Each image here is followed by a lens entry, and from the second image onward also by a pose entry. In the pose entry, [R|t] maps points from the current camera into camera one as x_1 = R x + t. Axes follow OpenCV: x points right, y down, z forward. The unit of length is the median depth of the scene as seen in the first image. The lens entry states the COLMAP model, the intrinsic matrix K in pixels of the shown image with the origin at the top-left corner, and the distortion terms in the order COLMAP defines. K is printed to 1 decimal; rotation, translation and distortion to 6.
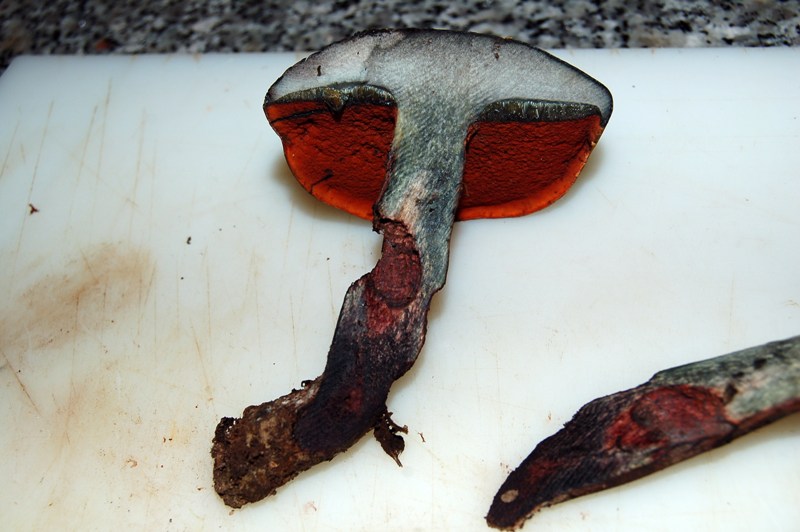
lens RADIAL K [[951.3, 0, 400.2], [0, 951.3, 265.8], [0, 0, 1]] dist [-0.078803, 0.000000]
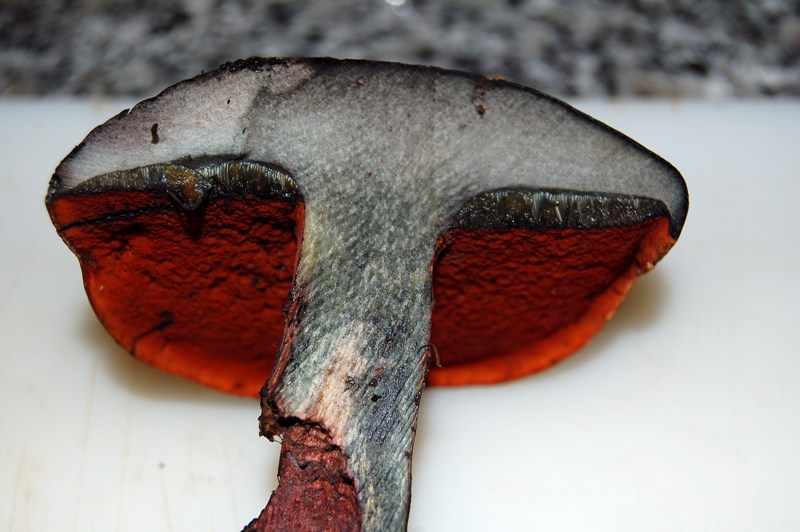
lens RADIAL K [[1172.2, 0, 399.5], [0, 1172.2, 266.0], [0, 0, 1]] dist [-0.058145, 0.000000]
pose [[0.986130, -0.007348, 0.165812, -0.059461], [0.021338, 0.996342, -0.082750, -0.075260], [-0.164598, 0.085141, 0.982679, 0.343335]]
